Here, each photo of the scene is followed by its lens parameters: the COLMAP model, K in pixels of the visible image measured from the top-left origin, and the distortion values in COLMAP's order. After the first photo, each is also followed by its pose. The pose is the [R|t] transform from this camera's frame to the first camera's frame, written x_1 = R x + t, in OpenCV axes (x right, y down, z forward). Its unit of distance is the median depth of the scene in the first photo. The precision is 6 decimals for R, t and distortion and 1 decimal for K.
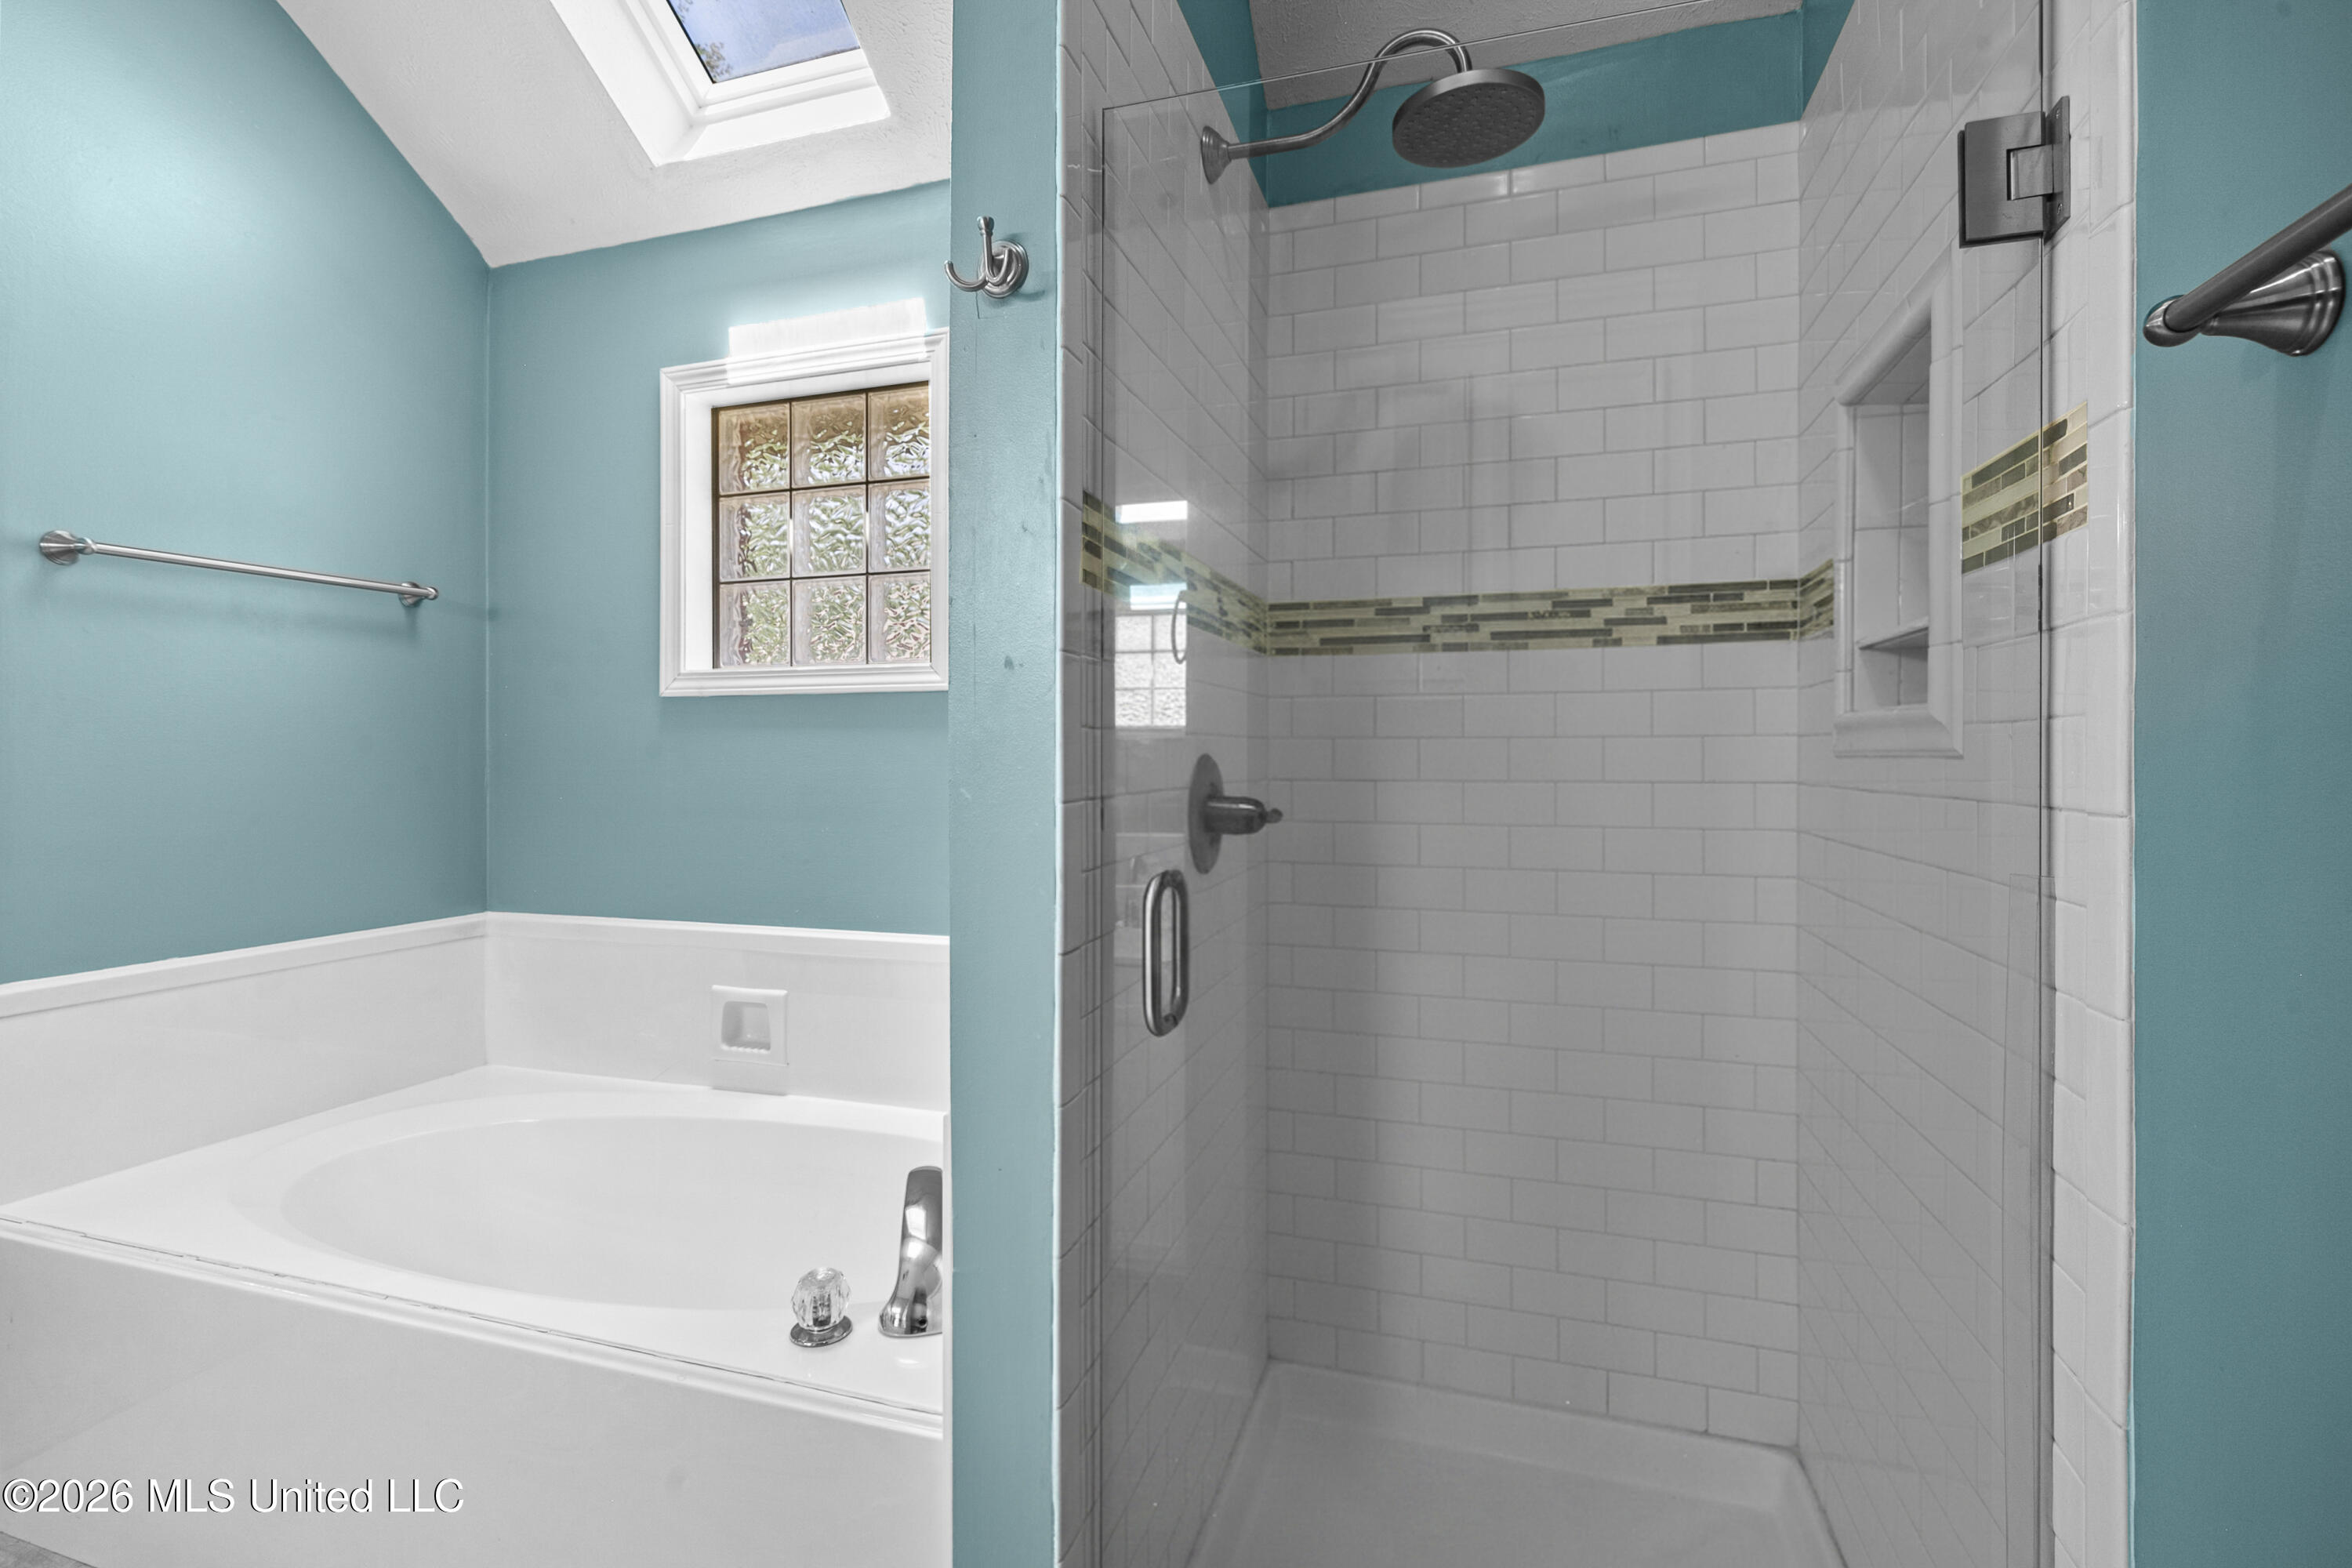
lens RADIAL K [[1068.3, 0, 1165.9], [0, 1068.3, 768.5], [0, 0, 1]] dist [0.009647, -0.001201]
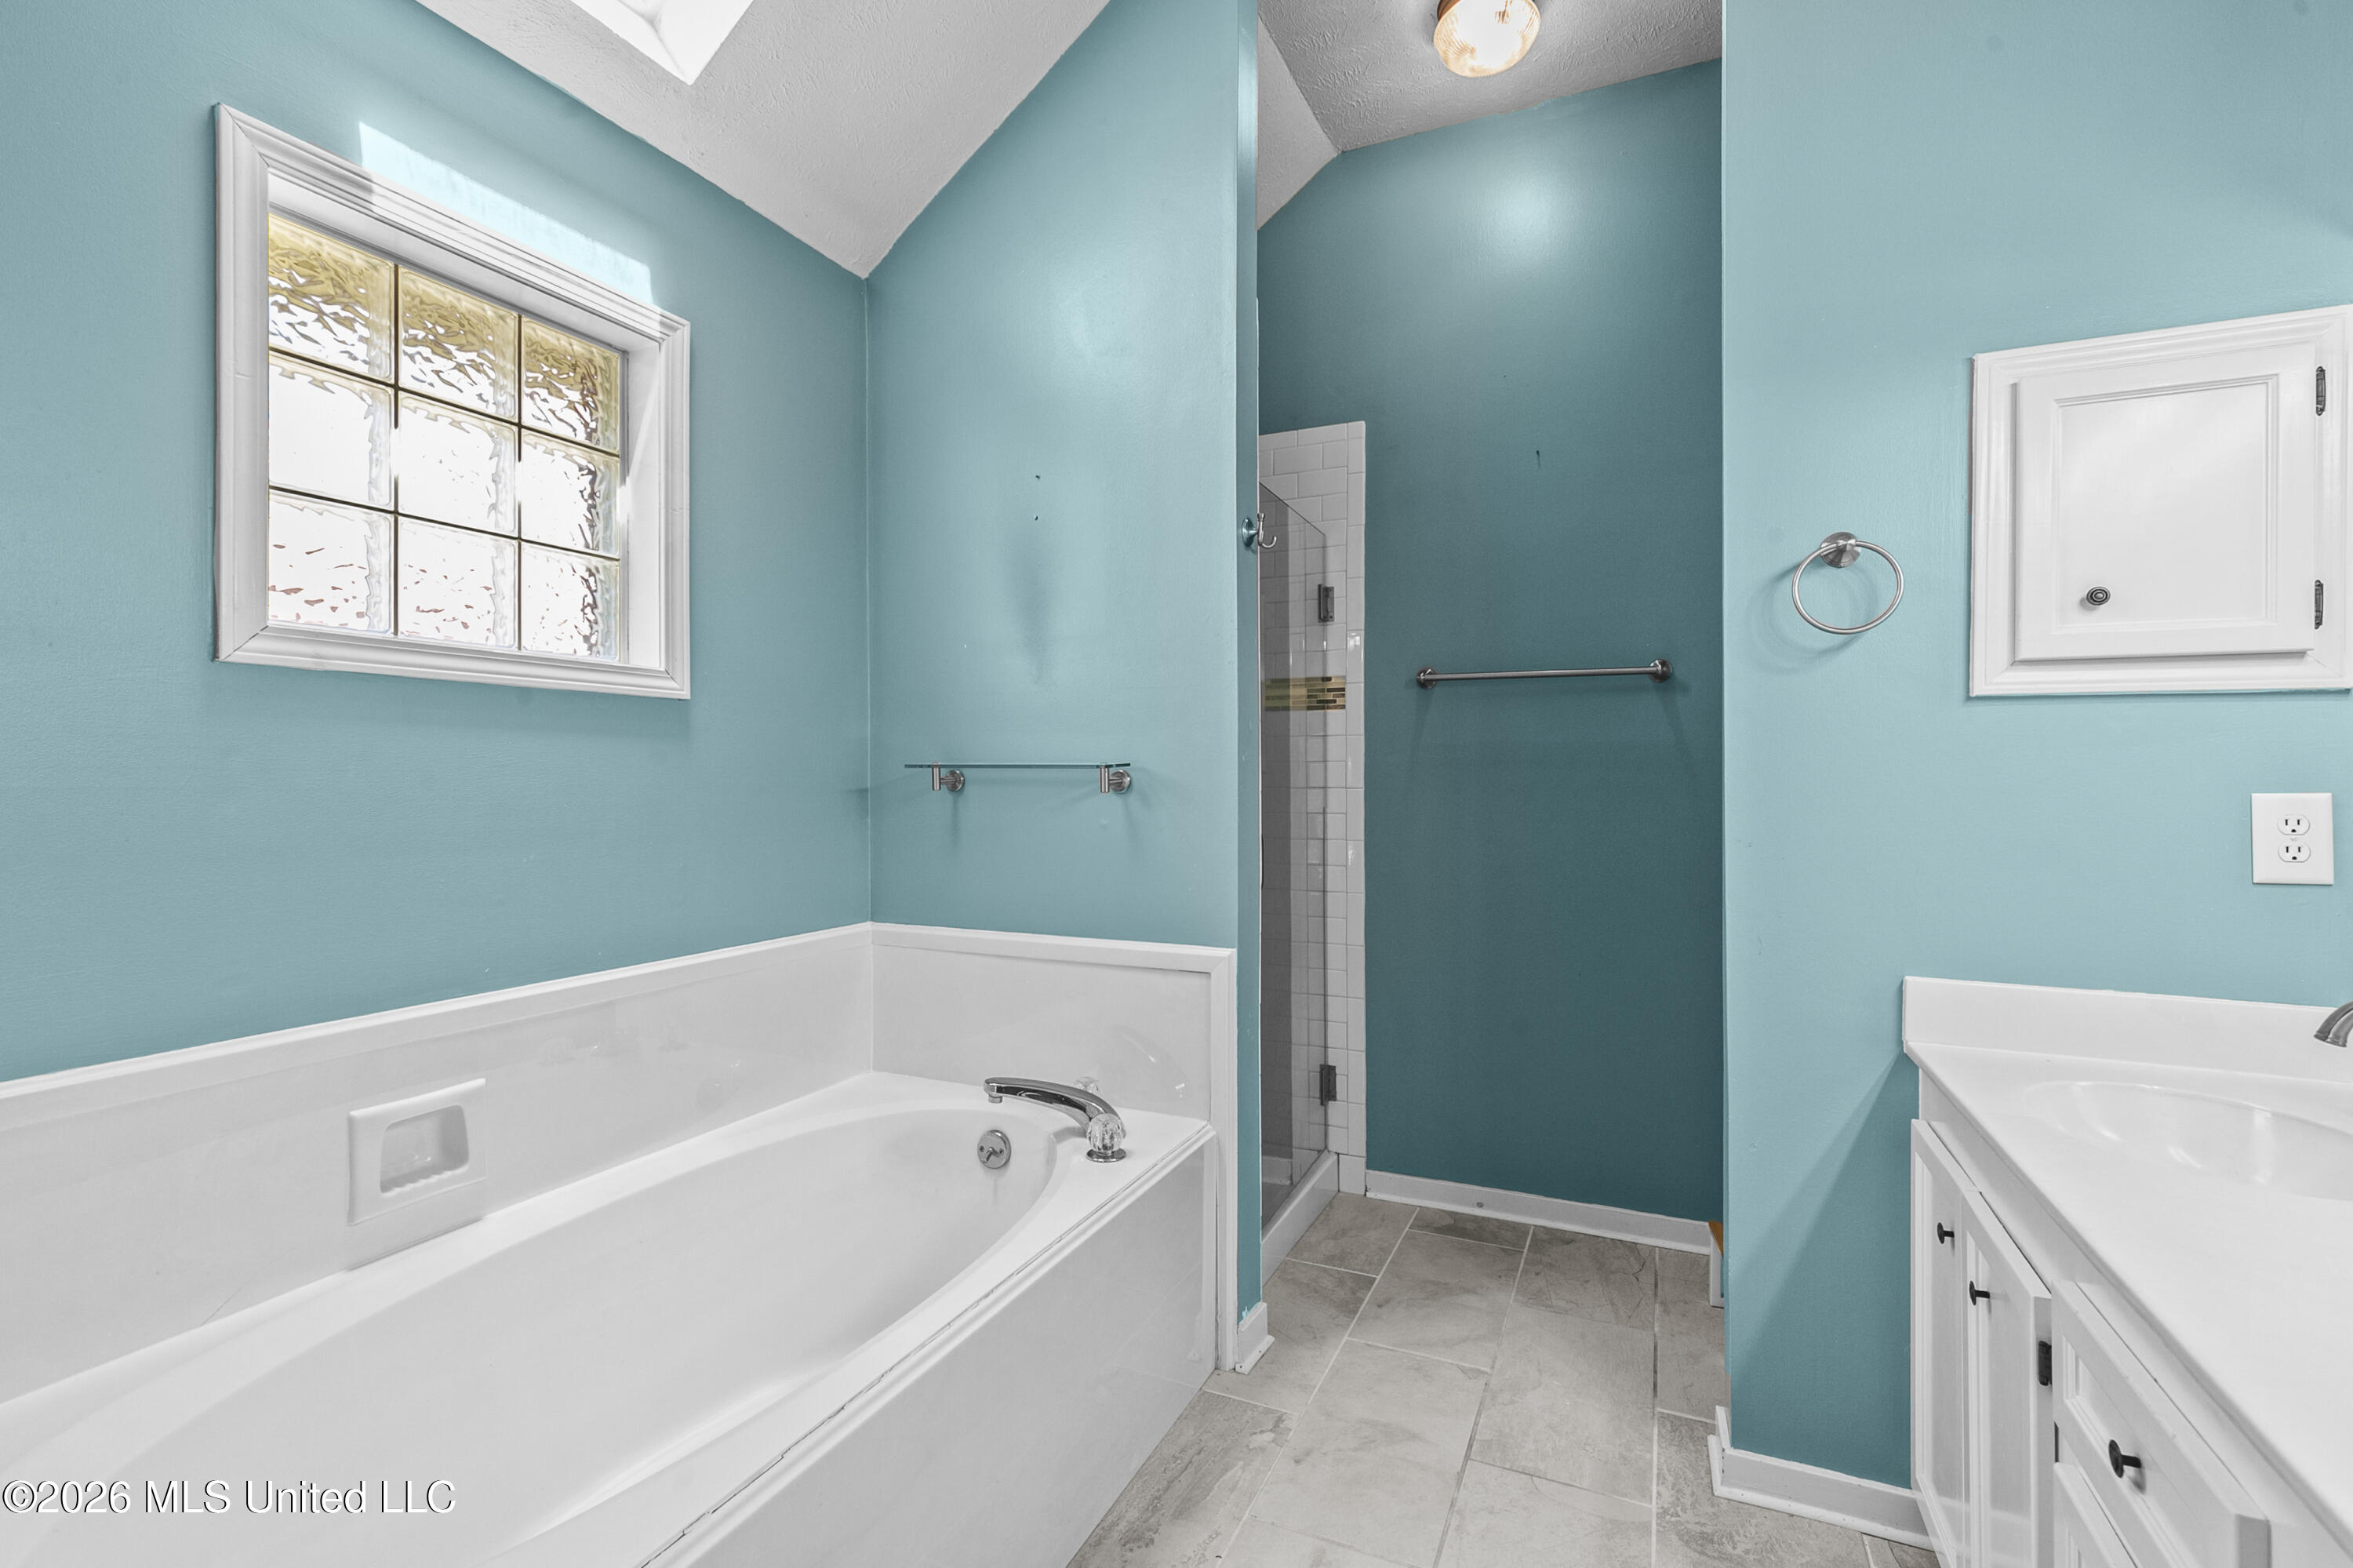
lens RADIAL K [[1068.8, 0, 1163.9], [0, 1068.8, 781.5], [0, 0, 1]] dist [0.009647, -0.001201]
pose [[0.110107, -0.003726, 0.993913, -1.052033], [0.006965, 0.999971, 0.002977, 0.001033], [-0.993895, 0.006595, 0.110130, 0.443147]]
